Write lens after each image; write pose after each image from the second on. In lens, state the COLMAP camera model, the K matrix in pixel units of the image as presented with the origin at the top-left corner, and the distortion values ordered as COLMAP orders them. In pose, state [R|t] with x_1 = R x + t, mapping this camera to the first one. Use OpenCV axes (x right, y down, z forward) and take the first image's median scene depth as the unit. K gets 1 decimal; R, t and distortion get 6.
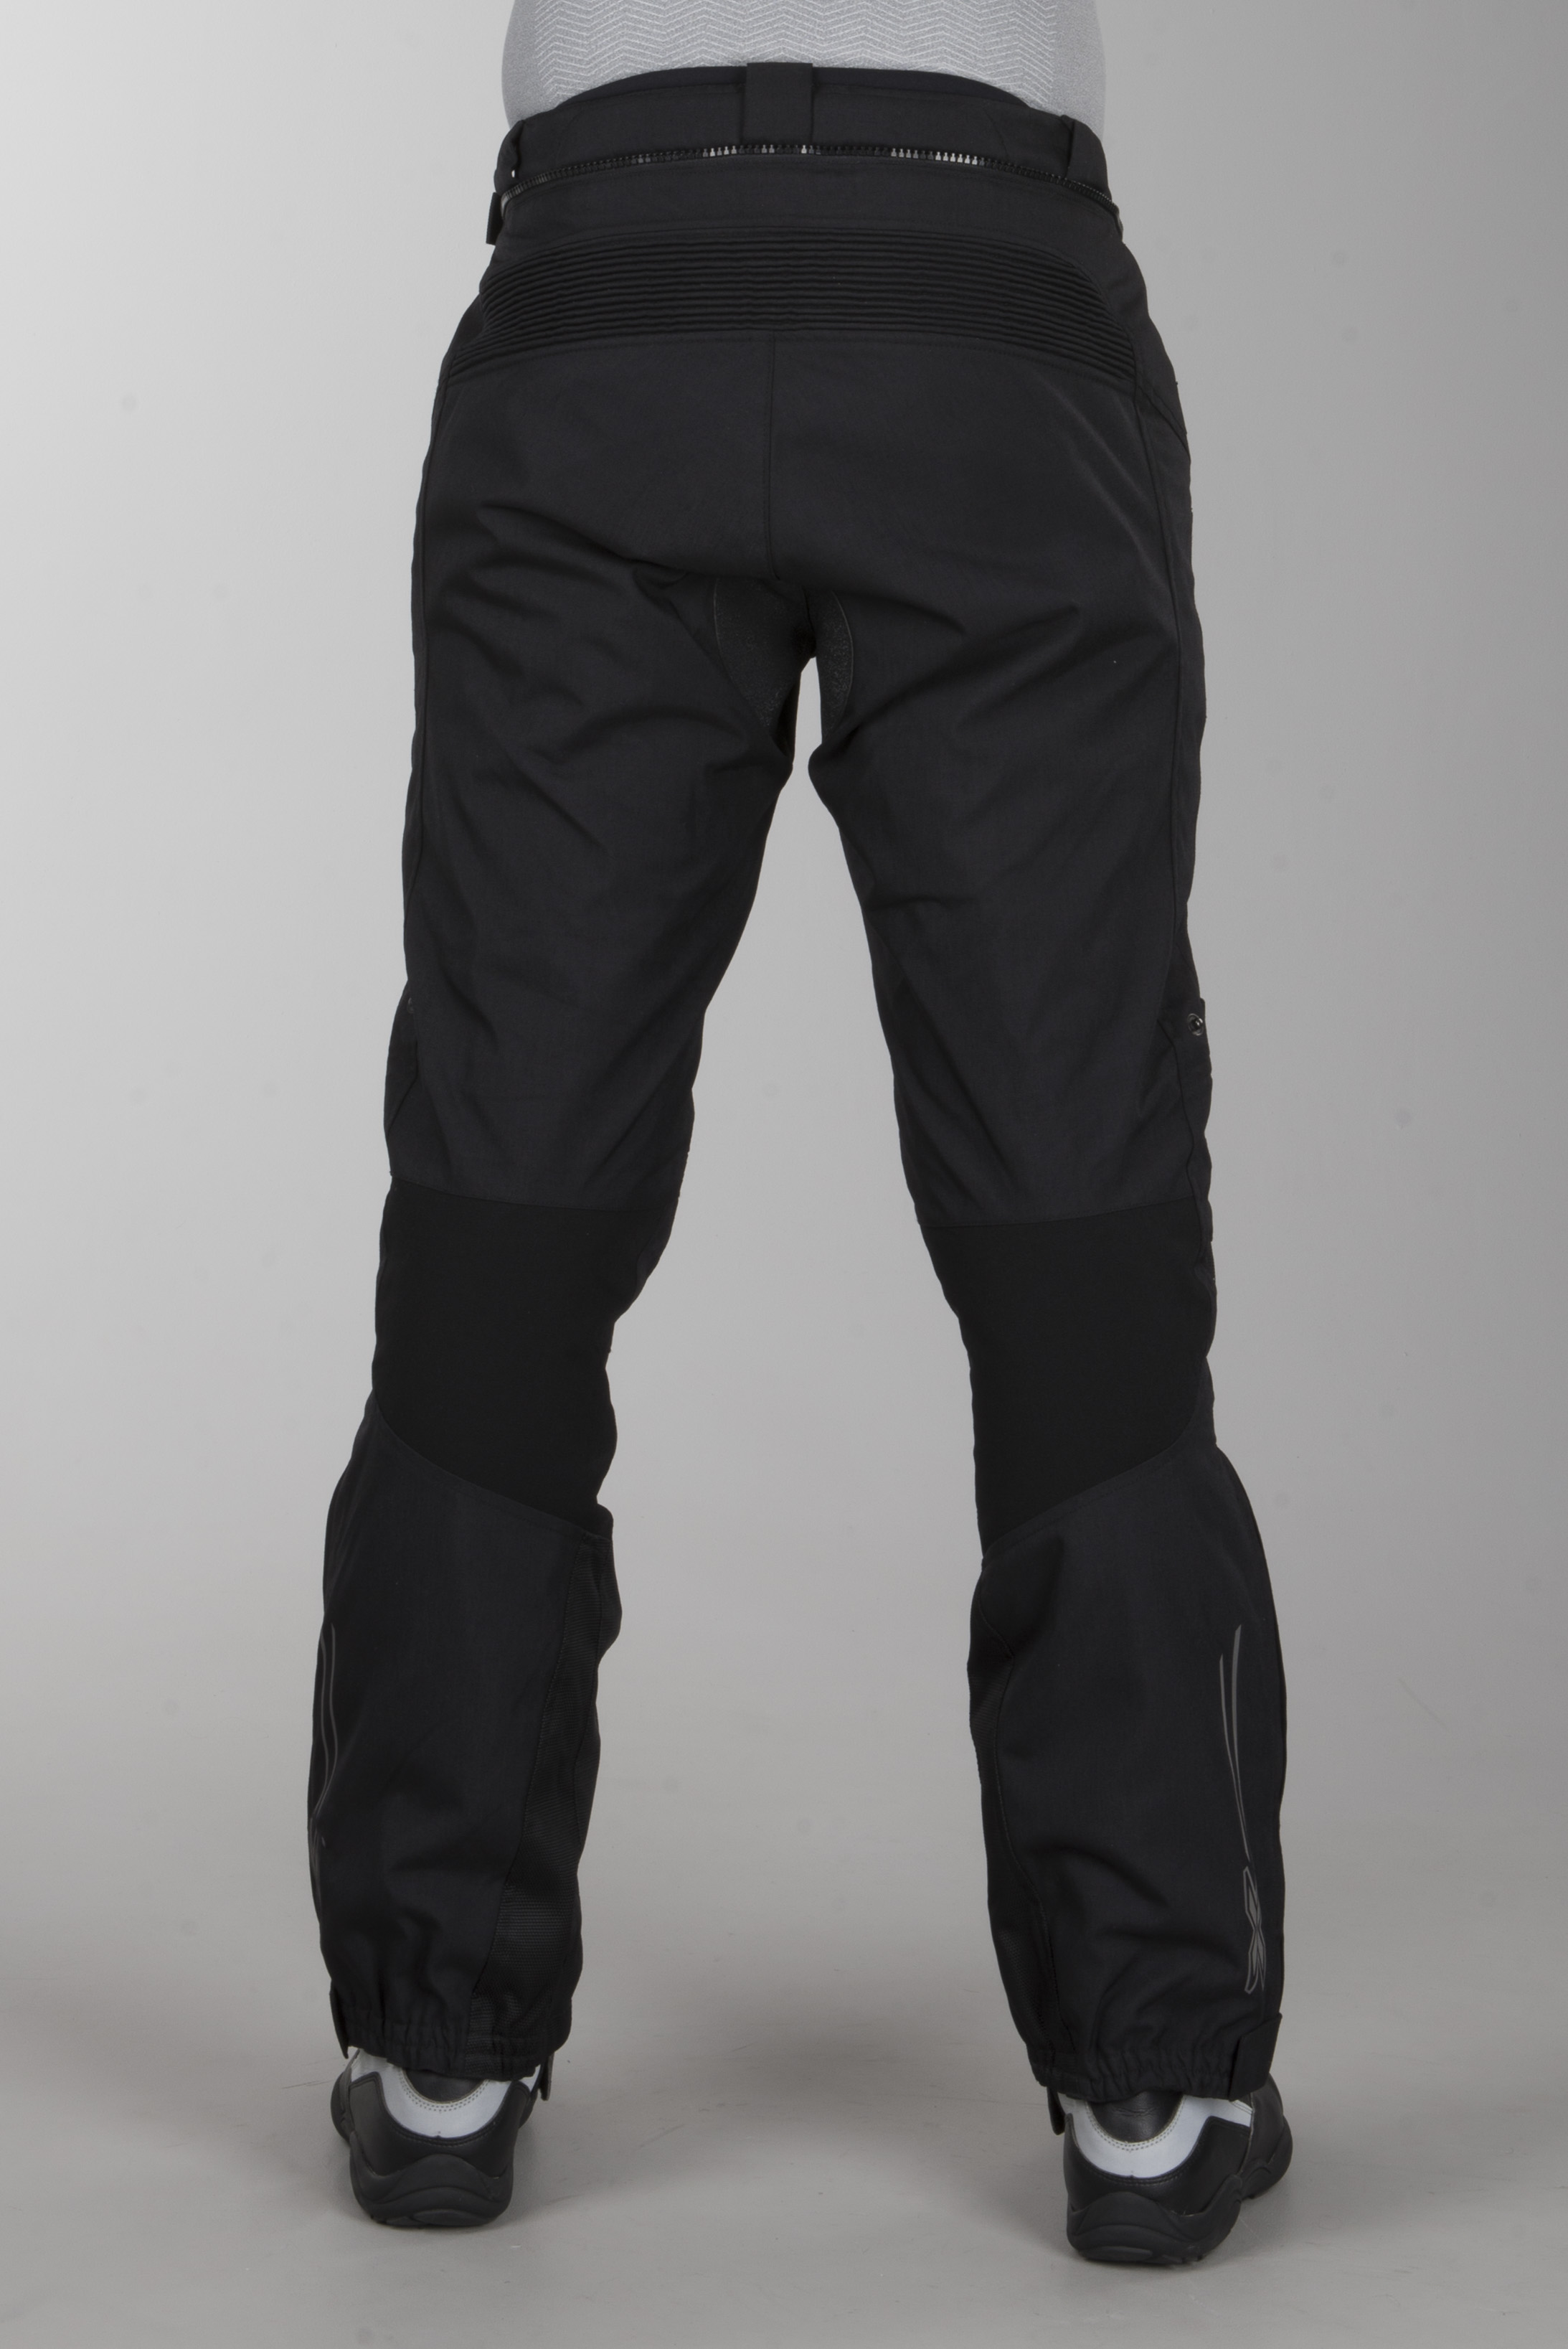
lens RADIAL K [[3256.1, 0, 784.3], [0, 3256.1, 1191.2], [0, 0, 1]] dist [0.051769, 0.000000]
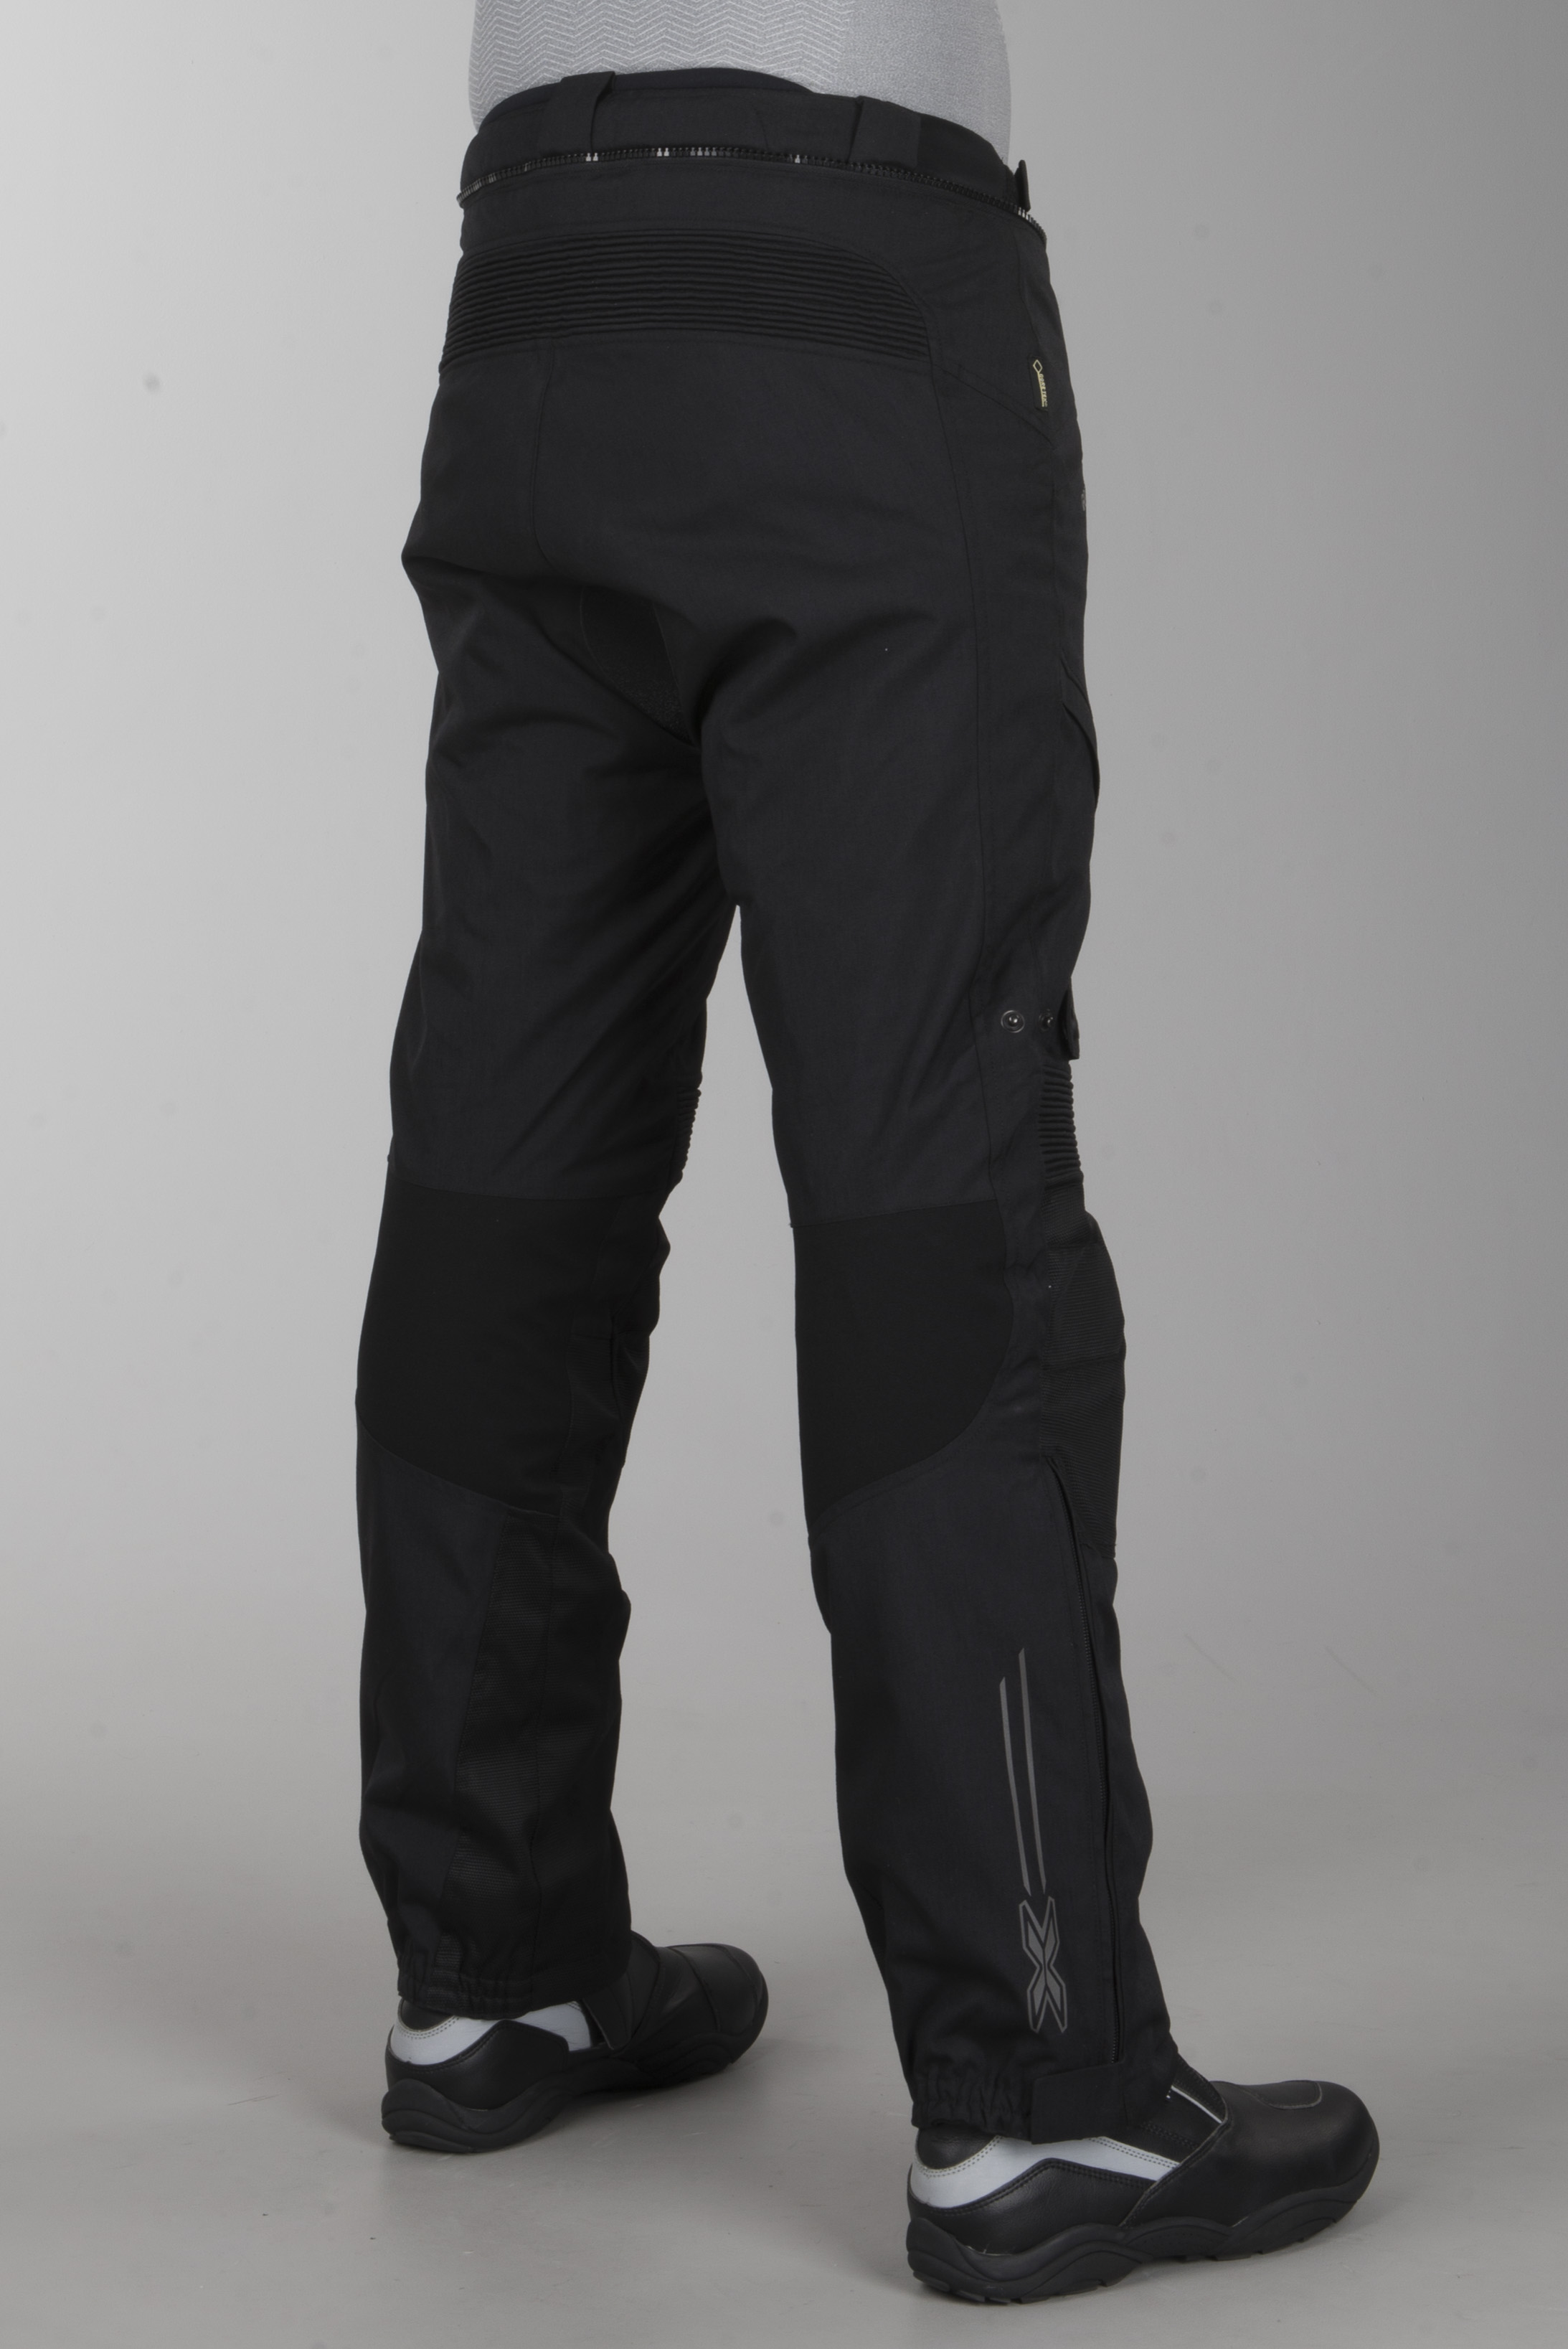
lens RADIAL K [[3256.1, 0, 793.9], [0, 3256.1, 1177.7], [0, 0, 1]] dist [0.051769, 0.000000]
pose [[0.899140, 0.038023, -0.436006, 0.481768], [-0.037052, 0.999256, 0.010735, -0.013255], [0.436090, 0.006503, 0.899880, 0.104907]]
